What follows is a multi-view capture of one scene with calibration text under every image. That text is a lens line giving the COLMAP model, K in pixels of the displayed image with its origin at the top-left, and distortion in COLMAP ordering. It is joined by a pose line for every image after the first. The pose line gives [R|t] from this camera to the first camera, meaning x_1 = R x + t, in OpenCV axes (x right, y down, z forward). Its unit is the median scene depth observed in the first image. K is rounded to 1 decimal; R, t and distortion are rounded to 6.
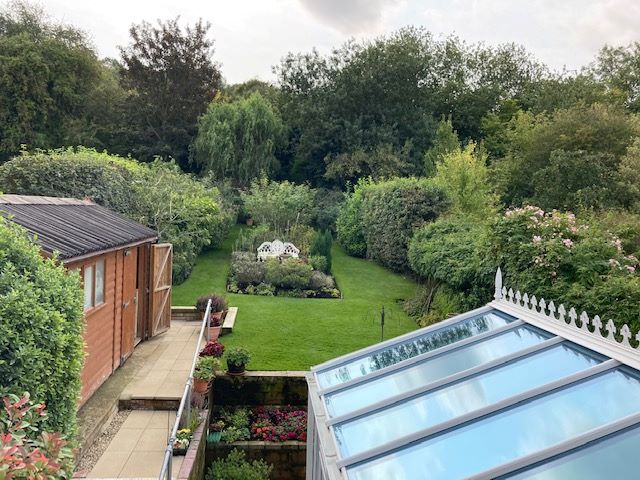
lens RADIAL K [[536.7, 0, 318.7], [0, 536.7, 240.3], [0, 0, 1]] dist [0.047252, 0.002444]
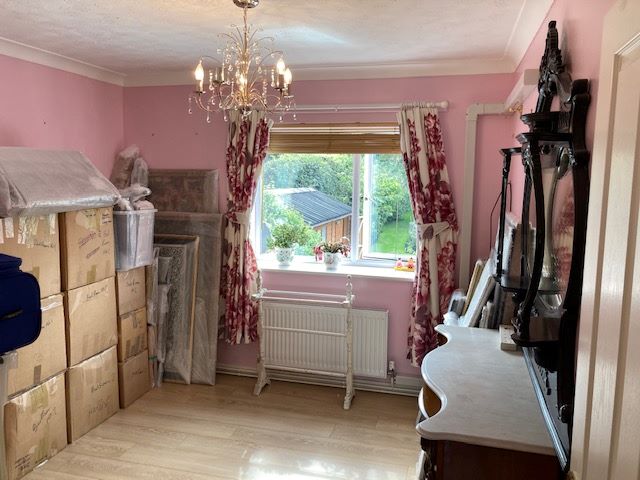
lens RADIAL K [[536.7, 0, 319.0], [0, 536.7, 239.6], [0, 0, 1]] dist [0.047252, 0.002444]
pose [[0.938839, 0.019020, -0.343830, 0.107521], [-0.000263, 0.998513, 0.054517, -0.009800], [0.344356, -0.051093, 0.937448, -0.387921]]
